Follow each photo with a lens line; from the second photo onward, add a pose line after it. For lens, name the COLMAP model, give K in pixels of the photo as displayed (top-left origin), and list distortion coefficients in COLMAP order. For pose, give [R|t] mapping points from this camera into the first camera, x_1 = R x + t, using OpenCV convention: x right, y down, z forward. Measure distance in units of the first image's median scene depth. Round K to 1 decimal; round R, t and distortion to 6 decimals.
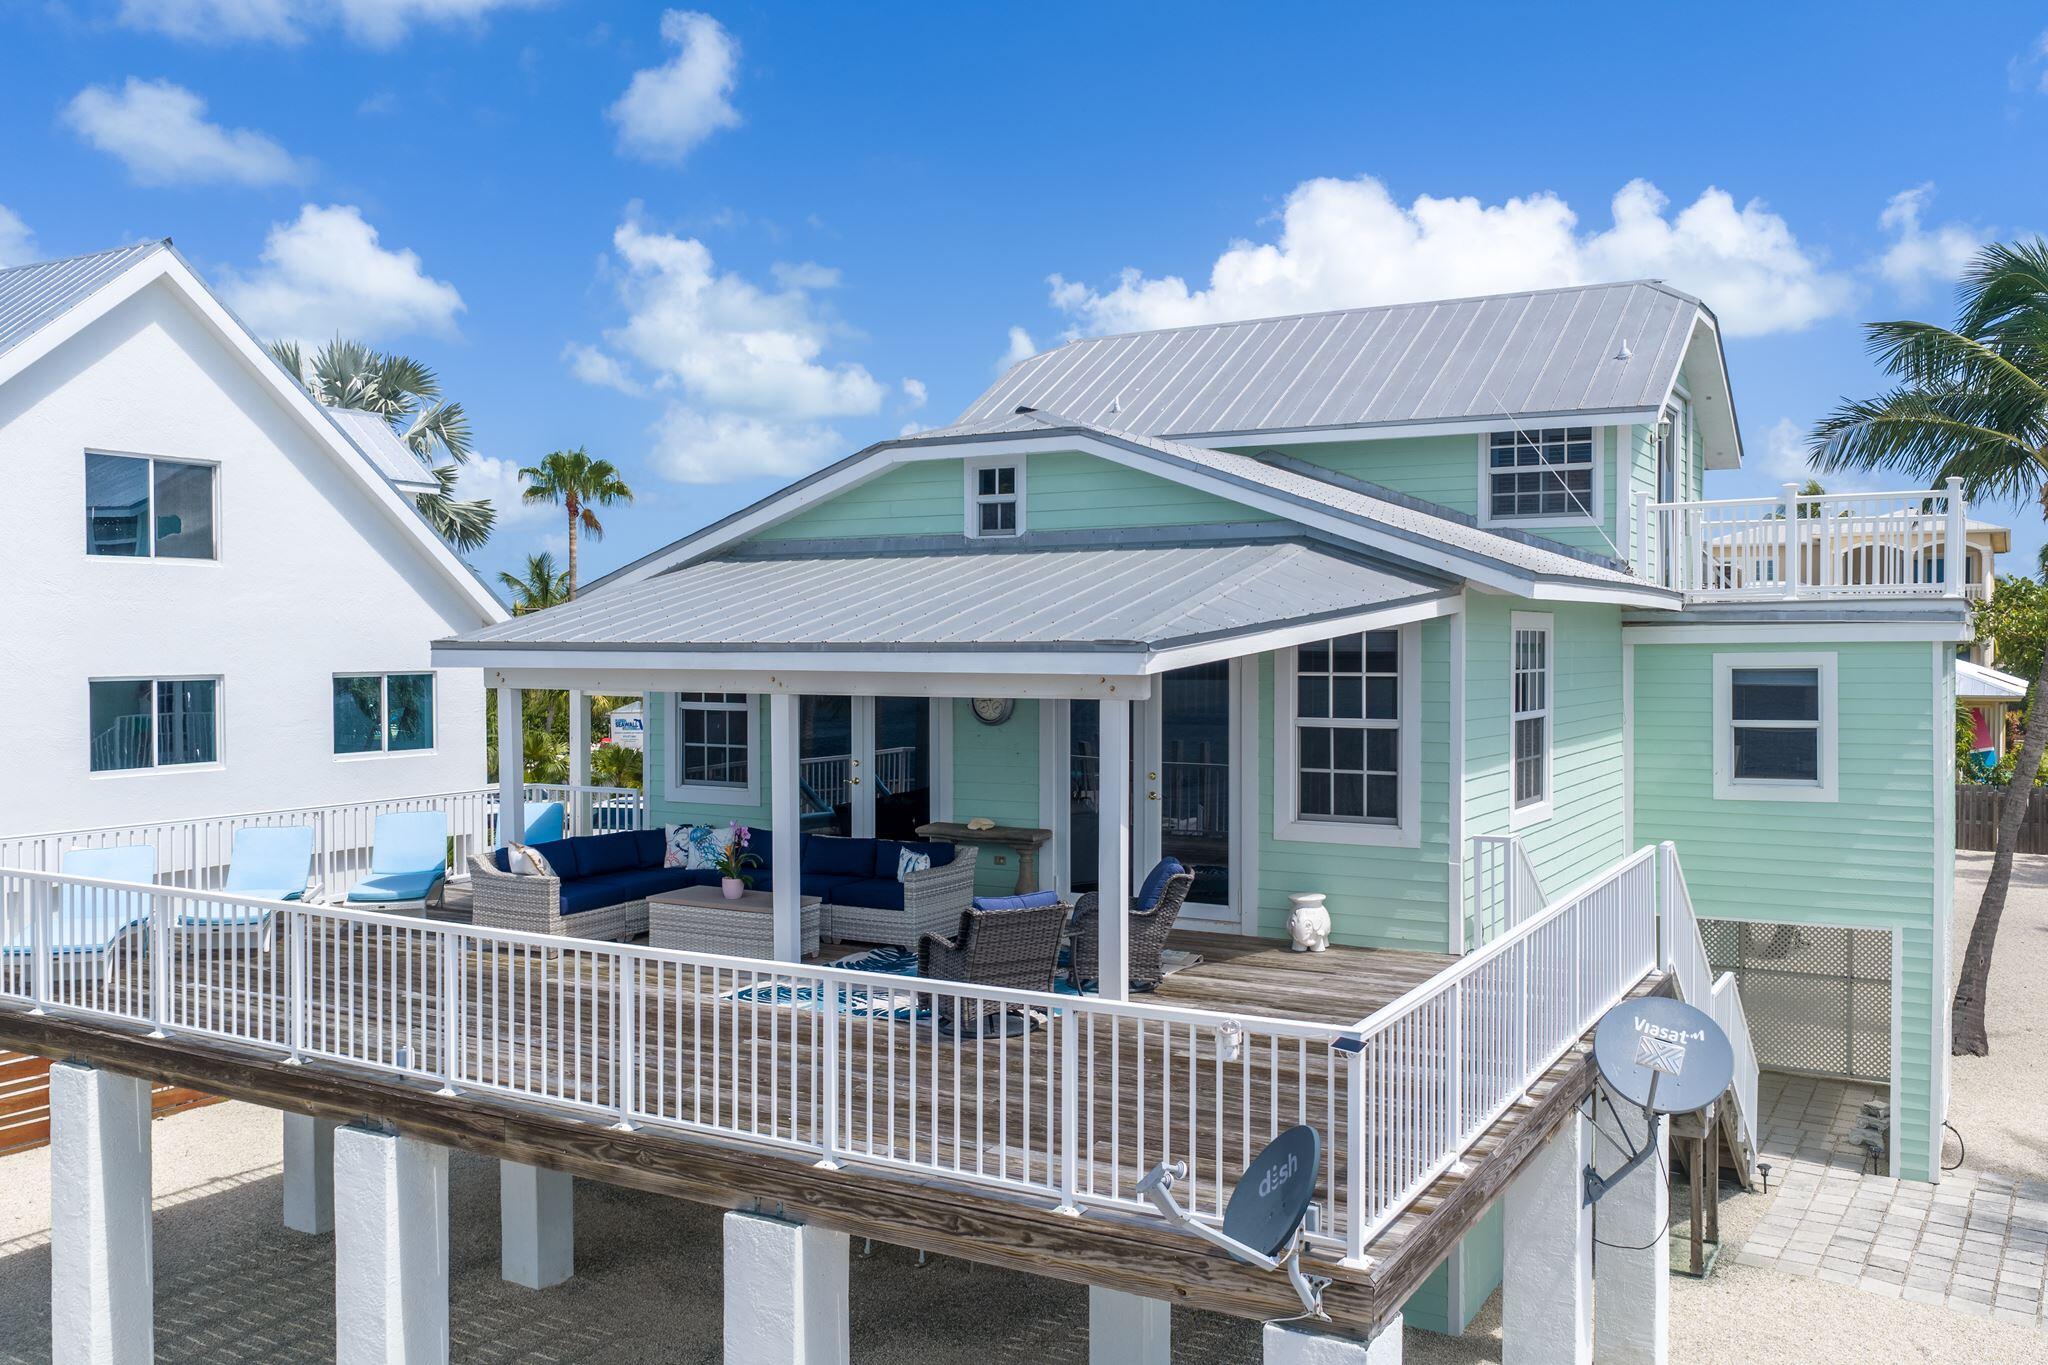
lens RADIAL K [[1711.5, 0, 1056.2], [0, 1711.5, 677.3], [0, 0, 1]] dist [0.014756, 0.003922]
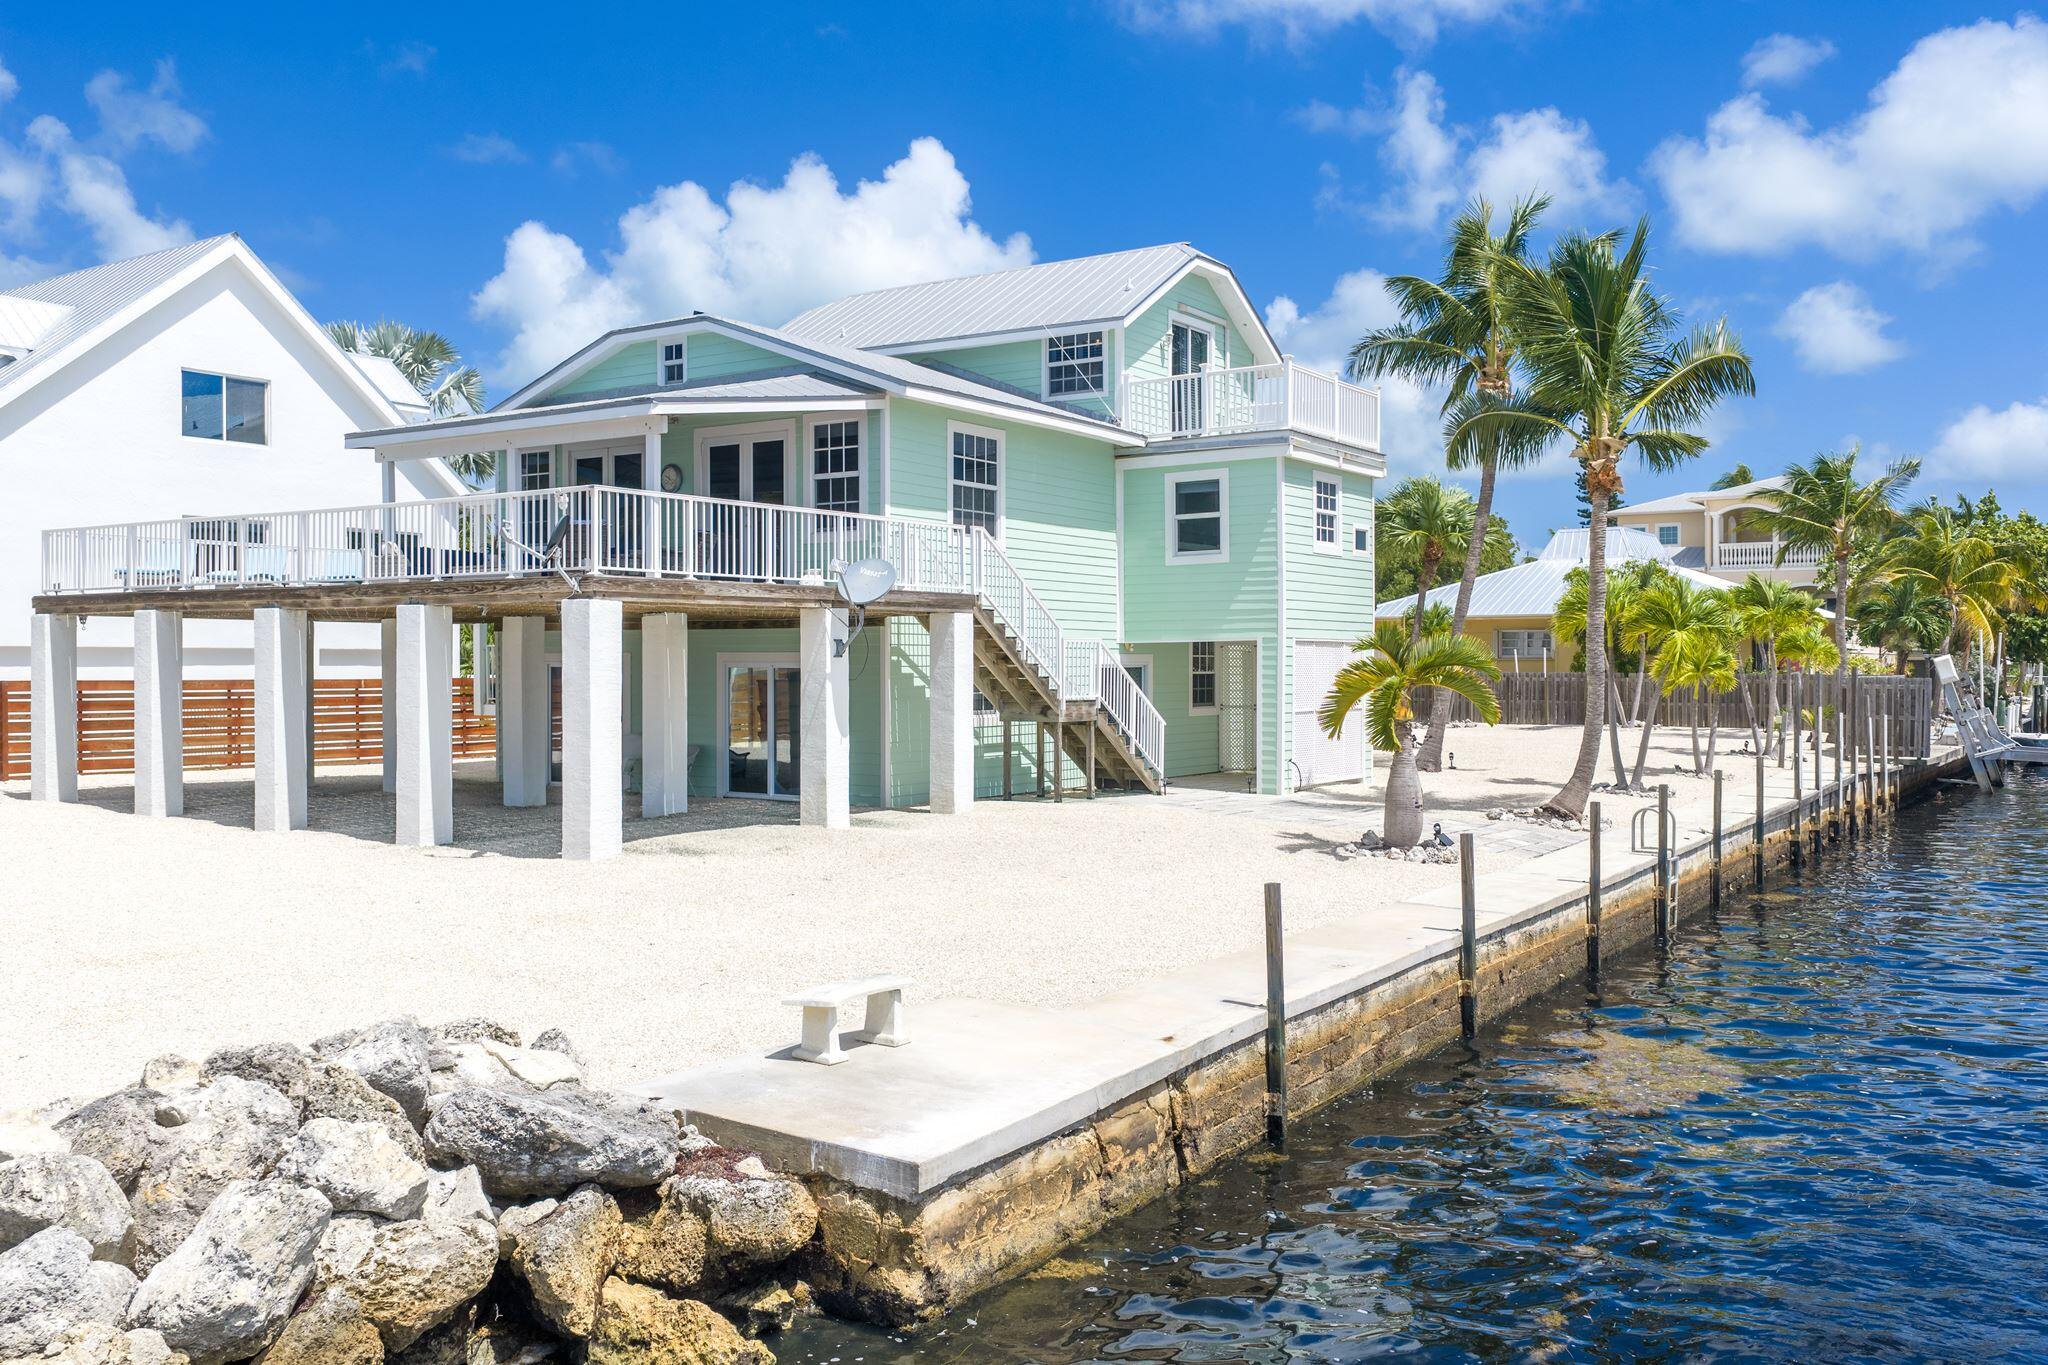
lens RADIAL K [[1713.8, 0, 1075.6], [0, 1713.8, 675.6], [0, 0, 1]] dist [-0.006100, -0.008310]
pose [[0.998413, 0.002852, -0.056248, 0.428630], [-0.003712, 0.999878, -0.015195, 0.216412], [0.056198, 0.015379, 0.998301, -0.639462]]
